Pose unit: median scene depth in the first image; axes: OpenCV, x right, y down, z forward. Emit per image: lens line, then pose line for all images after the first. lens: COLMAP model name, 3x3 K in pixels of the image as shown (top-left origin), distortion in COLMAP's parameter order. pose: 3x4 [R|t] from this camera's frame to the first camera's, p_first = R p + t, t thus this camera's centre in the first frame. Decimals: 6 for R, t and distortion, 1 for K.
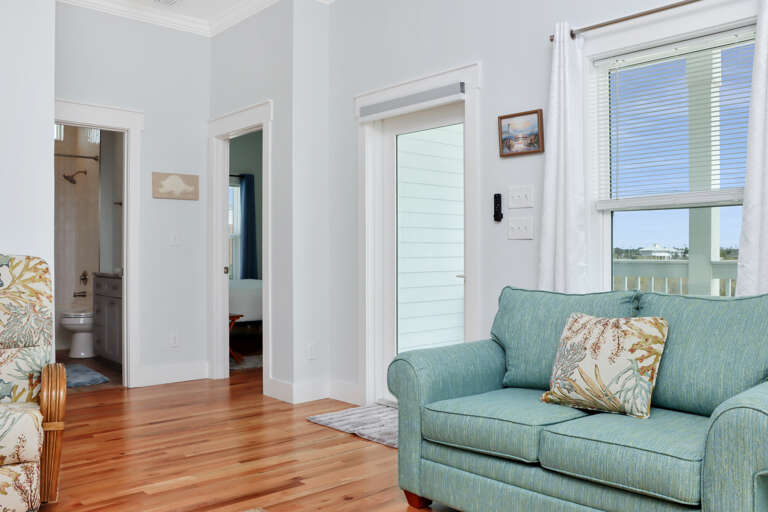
lens RADIAL K [[666.7, 0, 383.3], [0, 666.7, 253.8], [0, 0, 1]] dist [-0.139199, 0.105674]
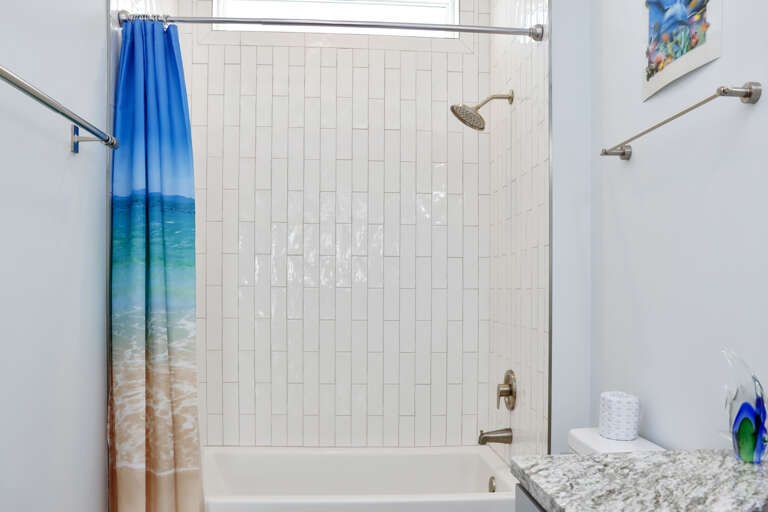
lens RADIAL K [[666.7, 0, 383.7], [0, 666.7, 256.7], [0, 0, 1]] dist [-0.139199, 0.105674]
pose [[0.792718, 0.001458, -0.609586, -0.294960], [-0.004437, 0.999984, -0.003378, -0.036341], [0.609572, 0.005383, 0.792713, 0.674347]]
